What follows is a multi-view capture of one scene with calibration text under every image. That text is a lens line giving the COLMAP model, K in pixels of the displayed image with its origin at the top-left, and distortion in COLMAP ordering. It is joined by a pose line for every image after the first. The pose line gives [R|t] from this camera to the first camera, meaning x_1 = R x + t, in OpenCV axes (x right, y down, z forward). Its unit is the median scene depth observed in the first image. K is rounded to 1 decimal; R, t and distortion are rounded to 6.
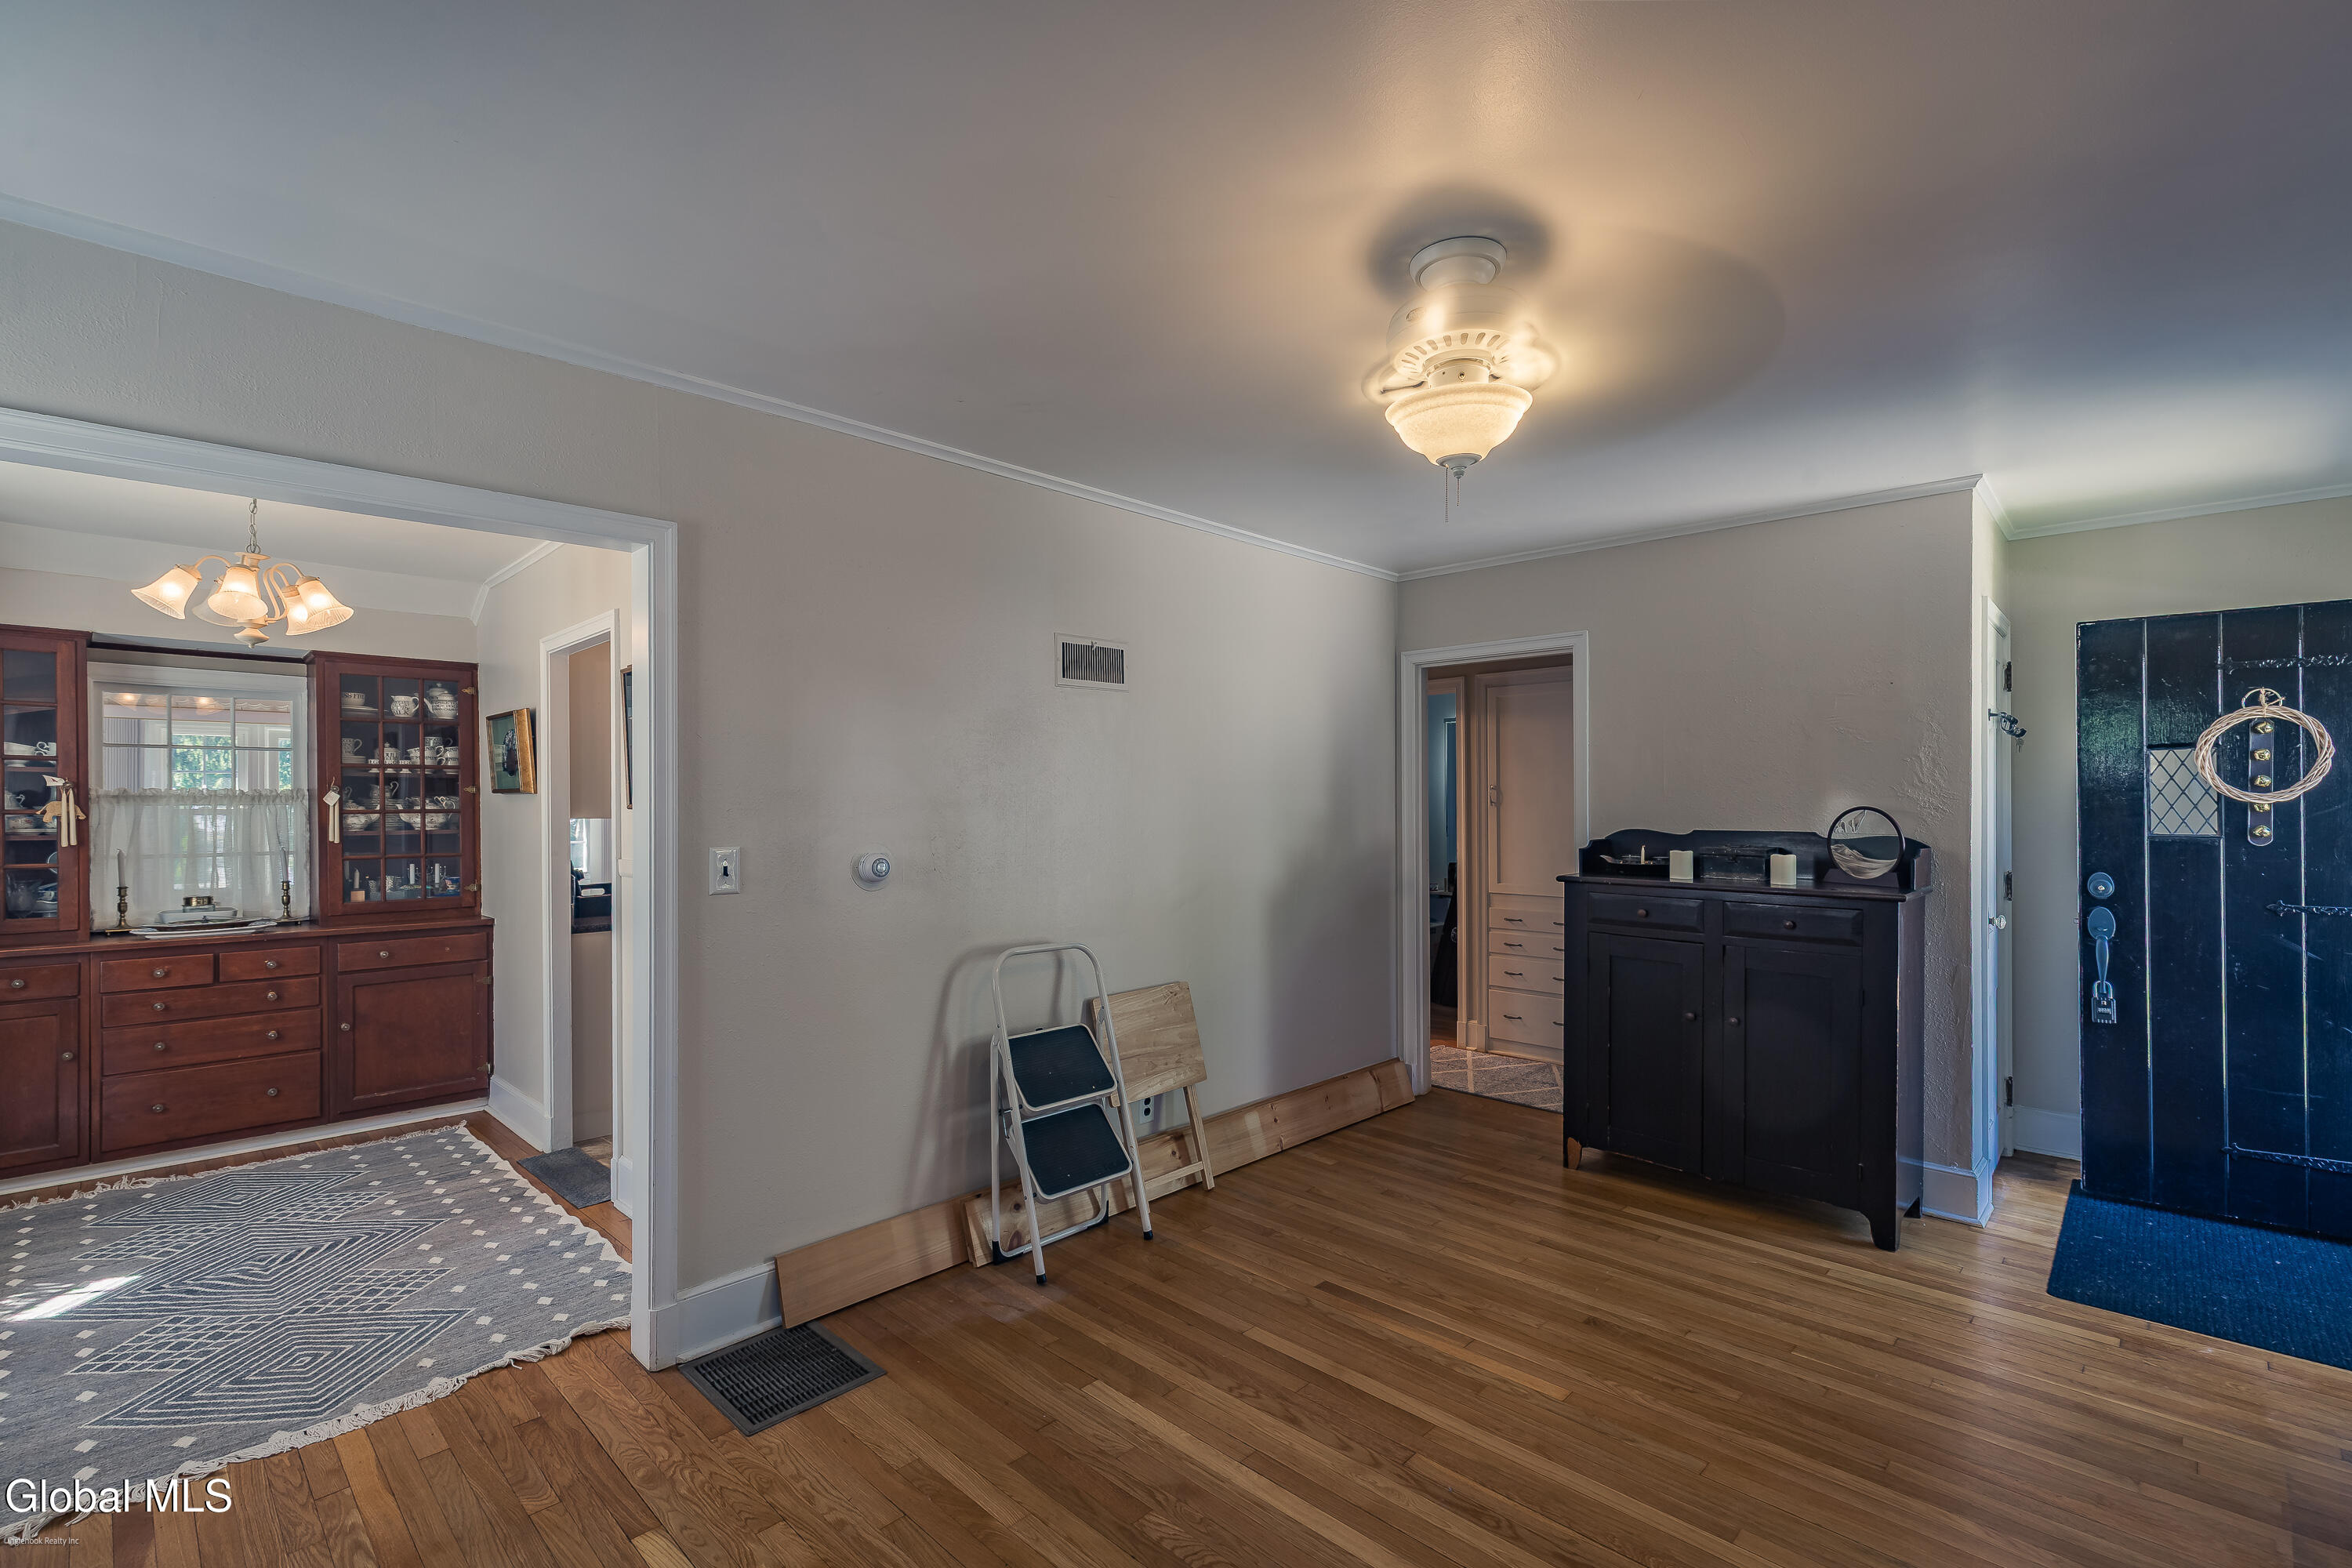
lens RADIAL K [[1051.7, 0, 1172.9], [0, 1051.7, 807.2], [0, 0, 1]] dist [0.003080, -0.000271]
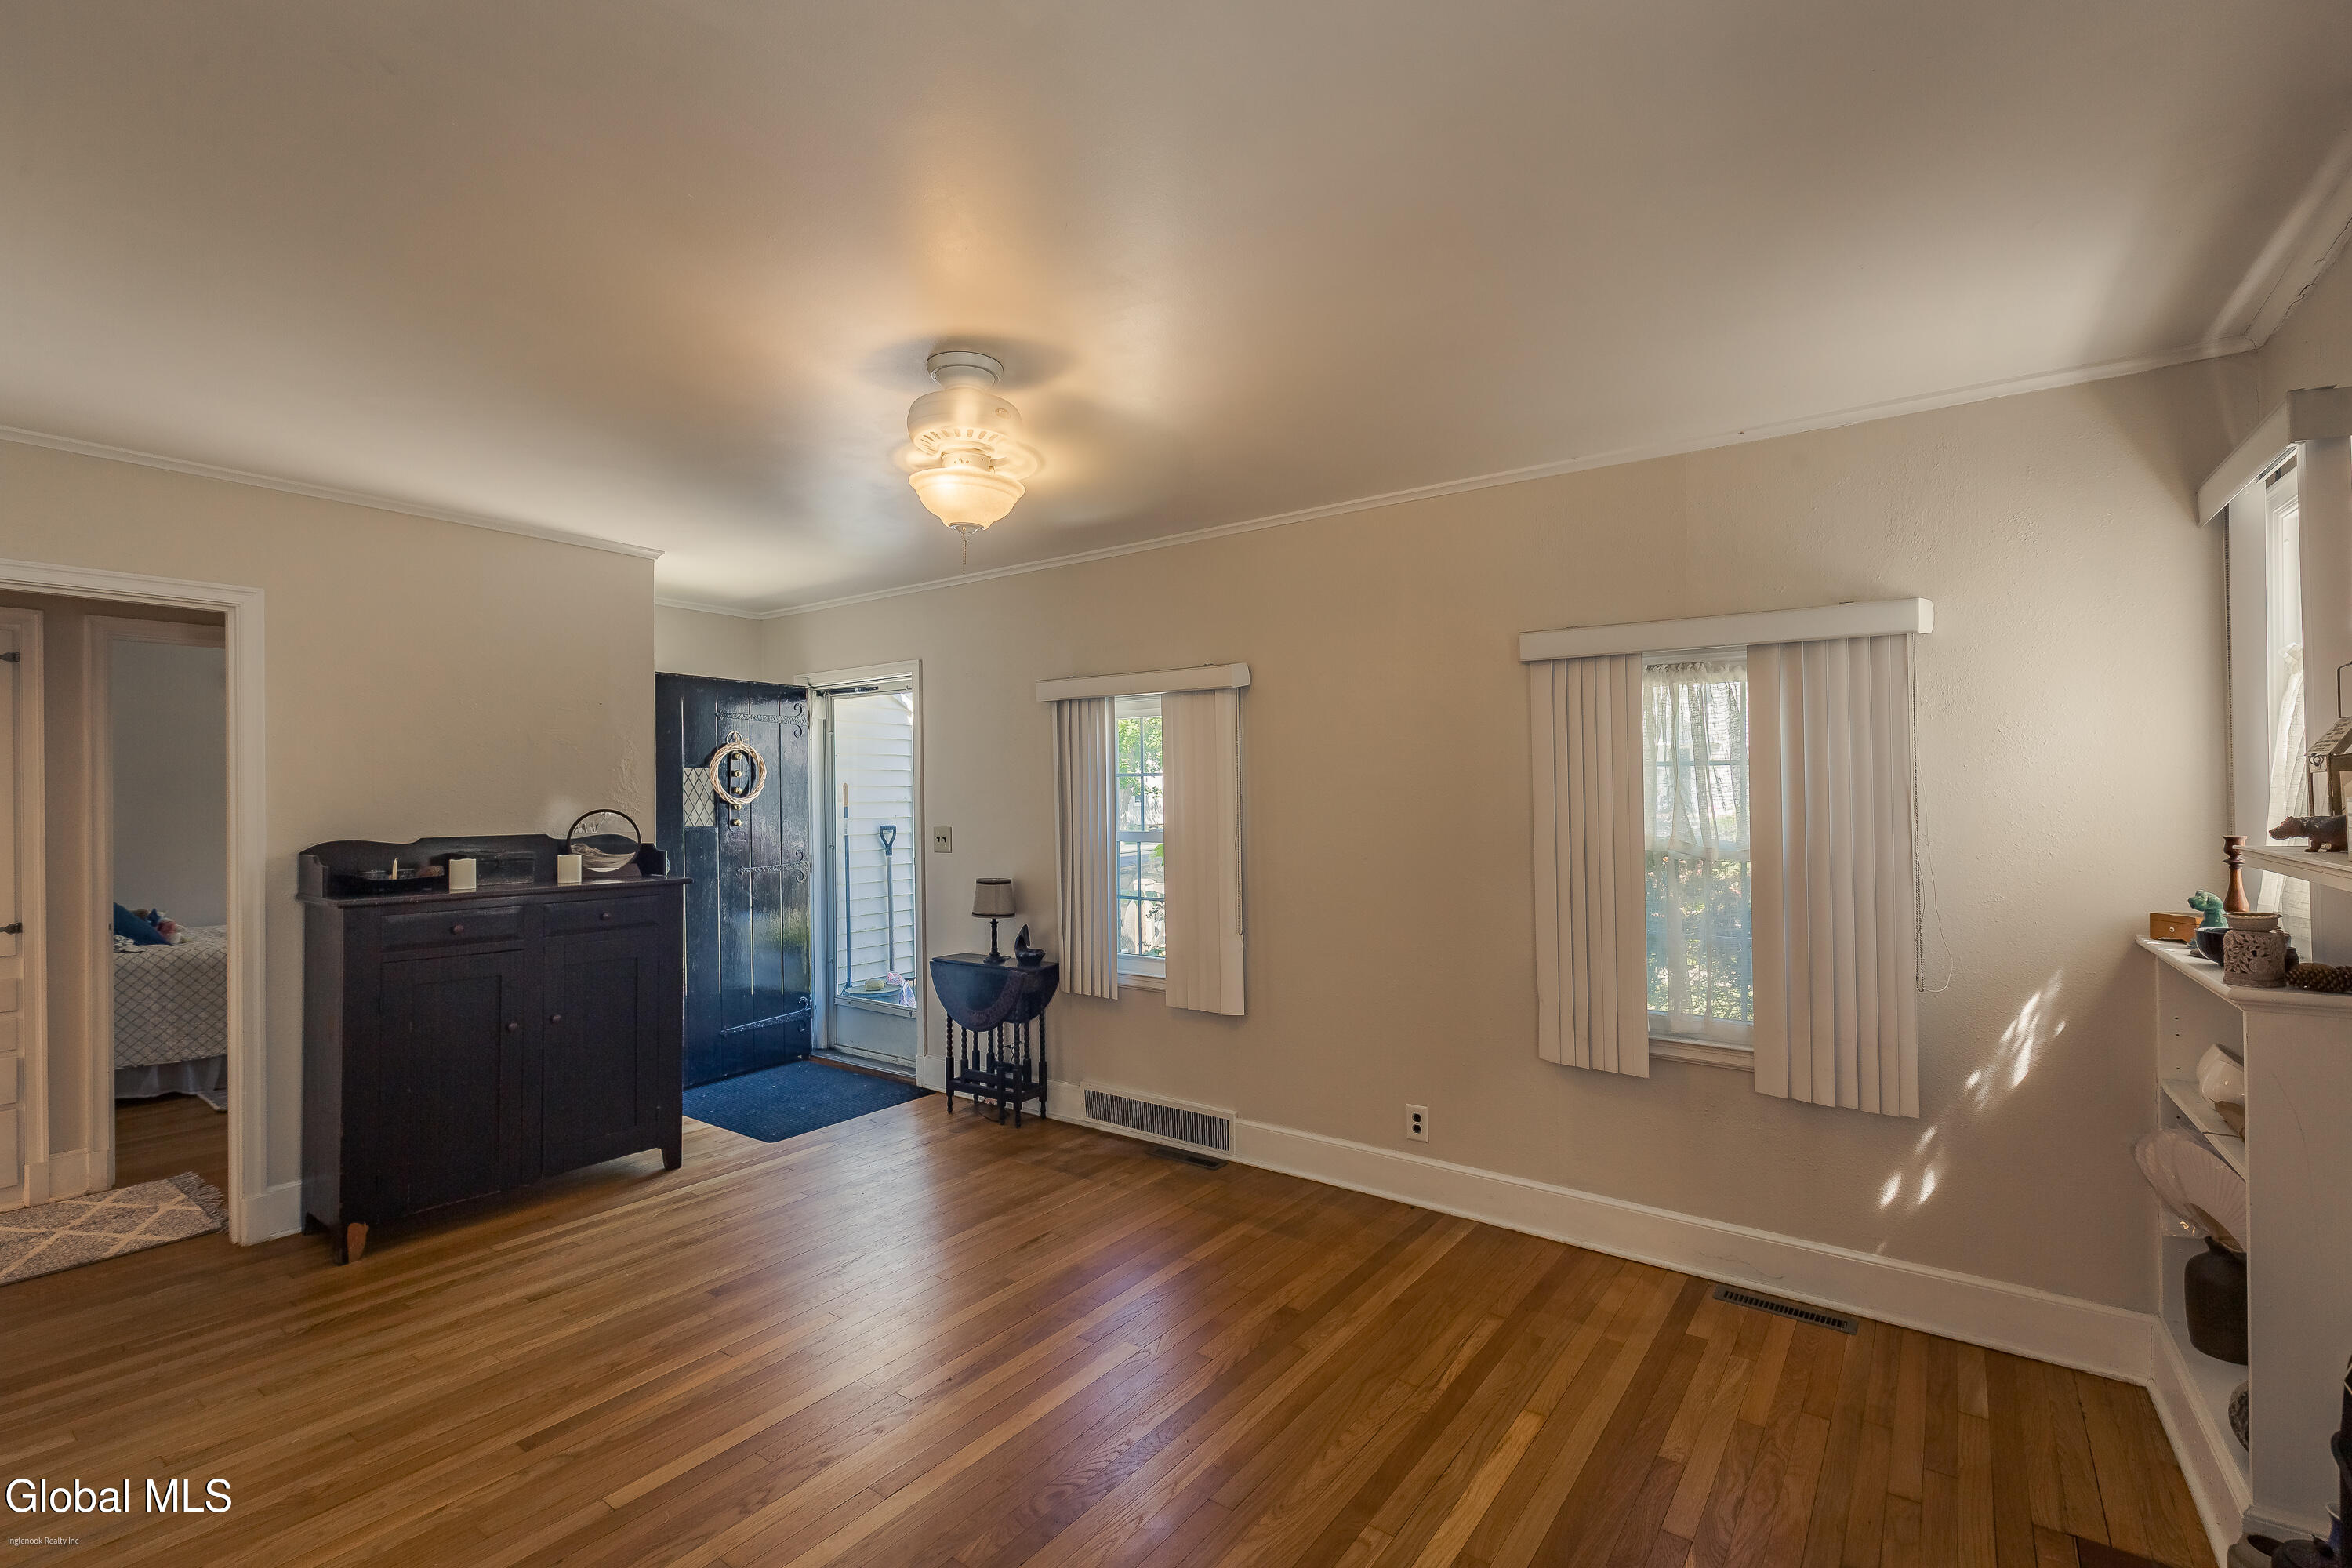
lens RADIAL K [[1051.7, 0, 1171.5], [0, 1051.7, 787.5], [0, 0, 1]] dist [0.003080, -0.000271]
pose [[-0.129881, 0.008498, 0.991493, -0.550757], [0.015171, 0.999863, -0.006582, -0.006999], [-0.991414, 0.014187, -0.129992, 0.513391]]
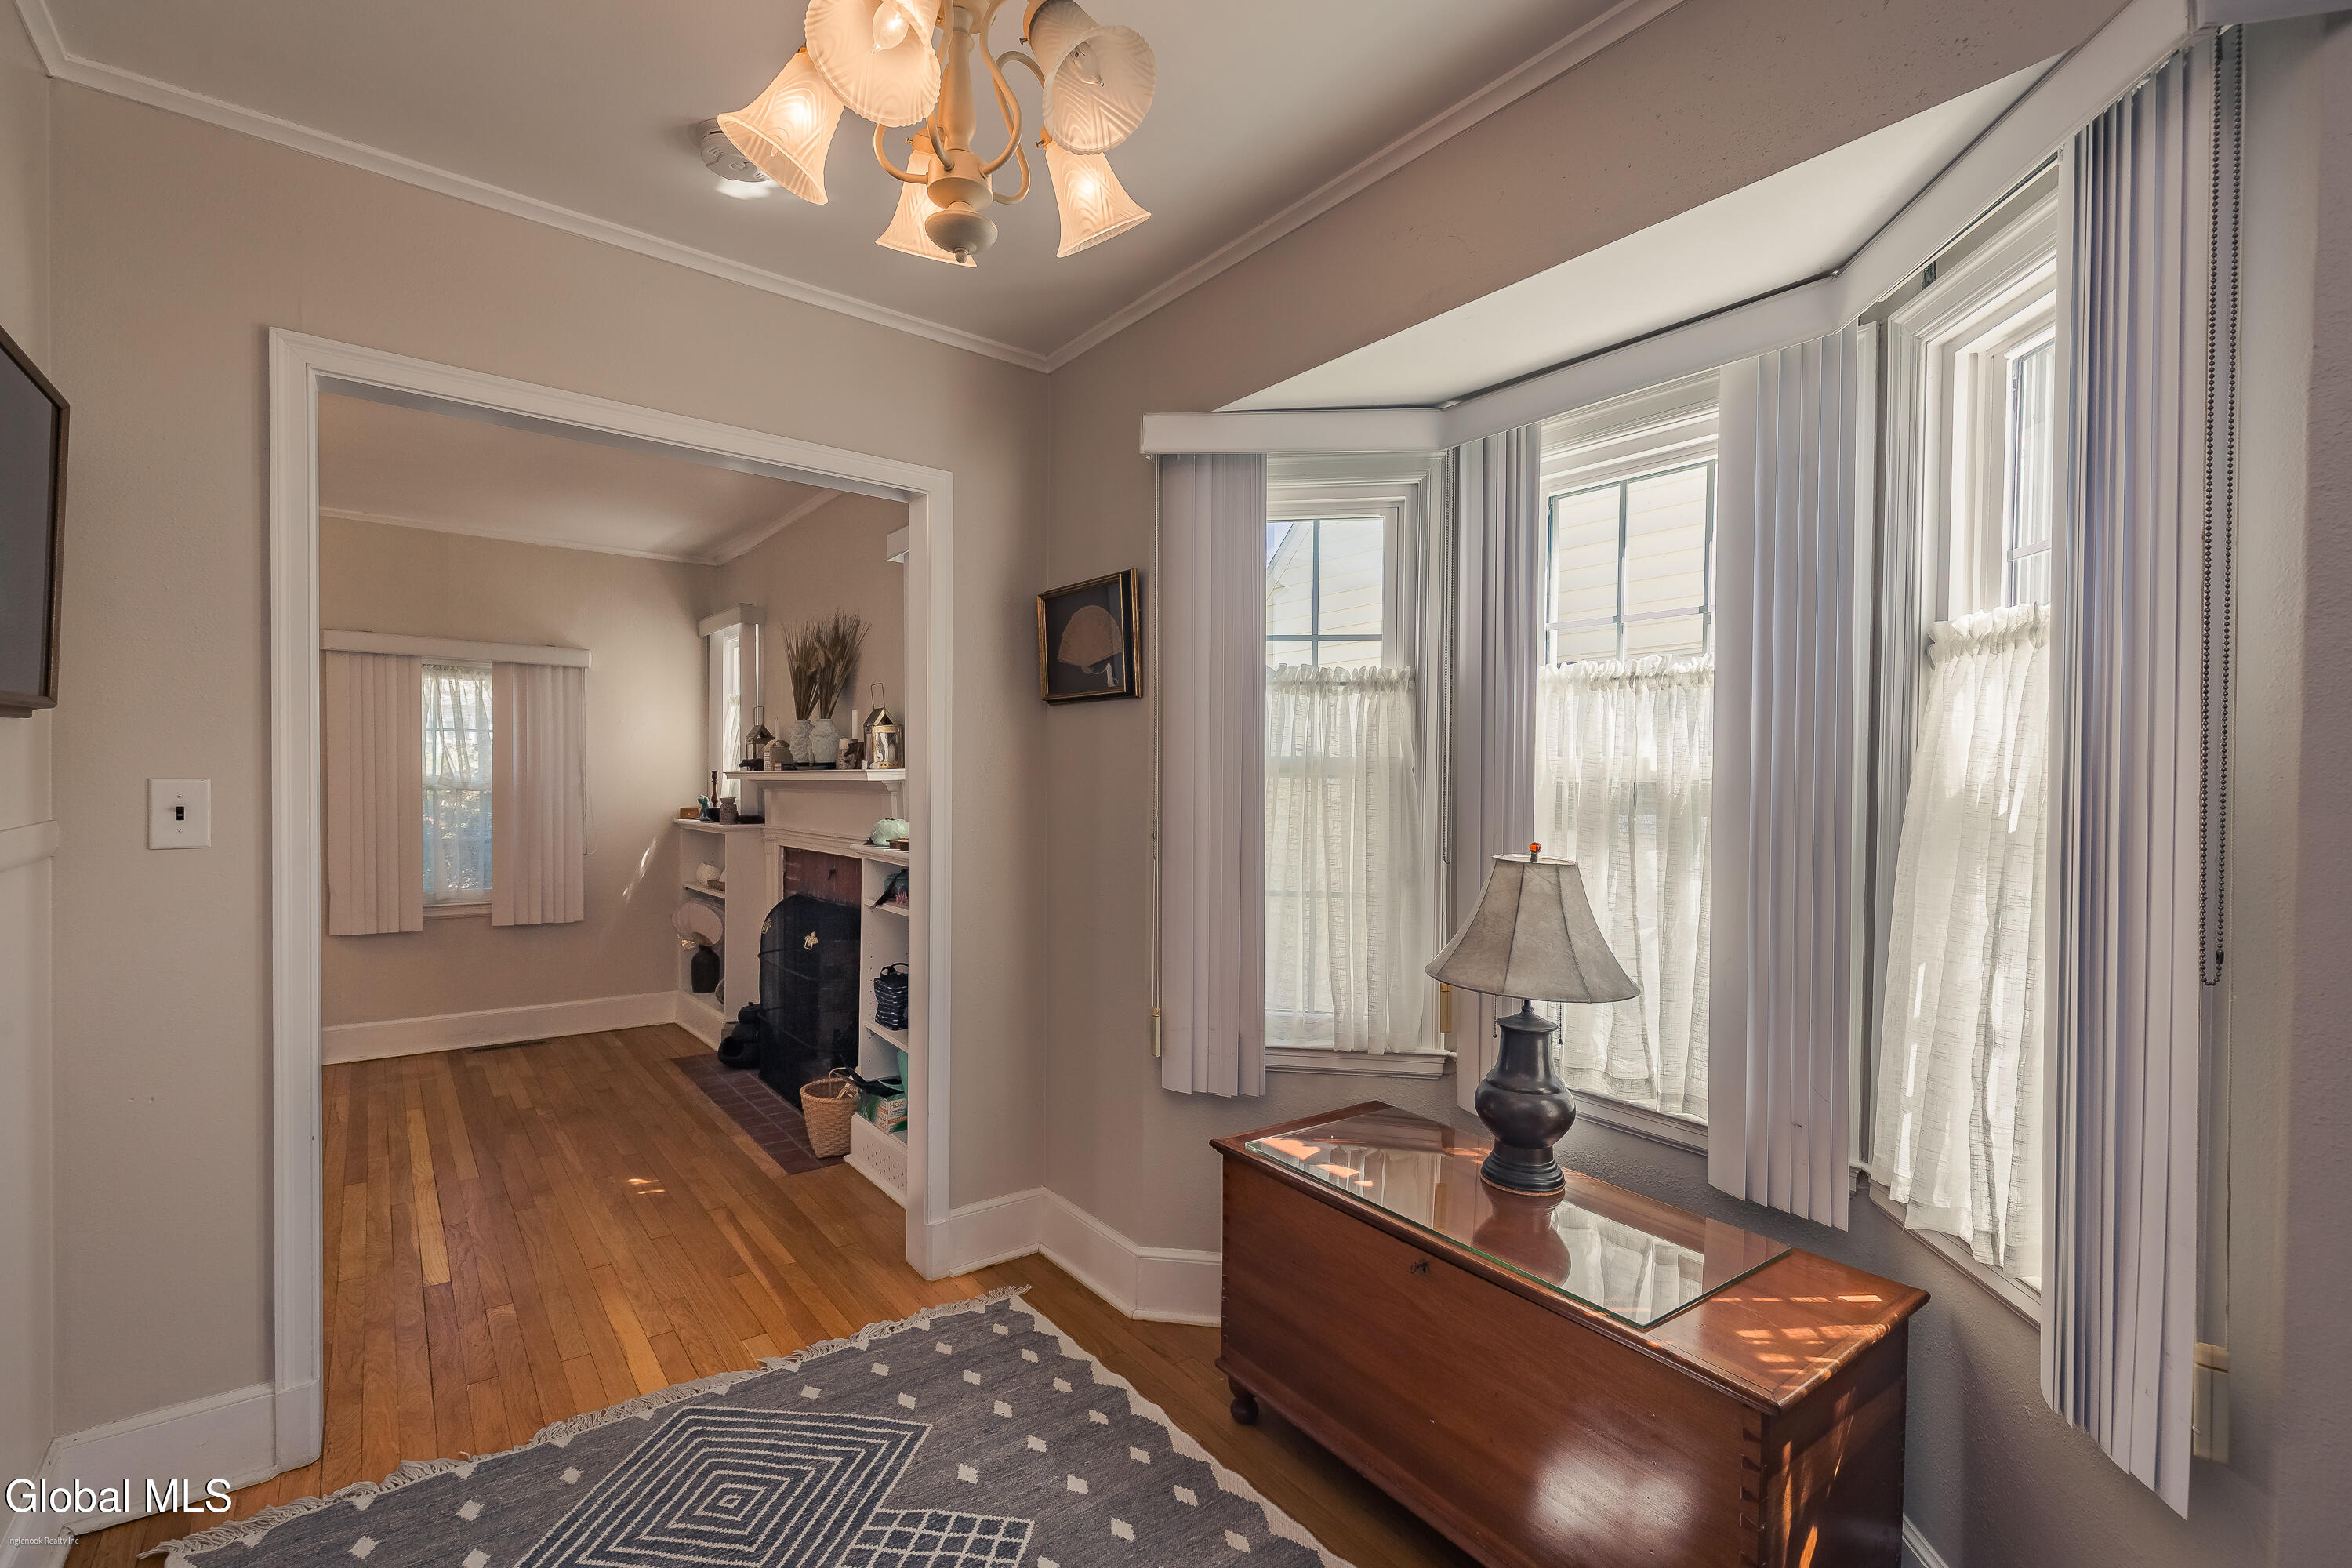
lens RADIAL K [[1051.7, 0, 1166.1], [0, 1051.7, 786.5], [0, 0, 1]] dist [0.003080, -0.000271]
pose [[-0.988625, -0.007668, 0.150205, -0.868336], [-0.005699, 0.999892, 0.013533, 0.023360], [-0.150293, 0.012524, -0.988562, 1.175591]]
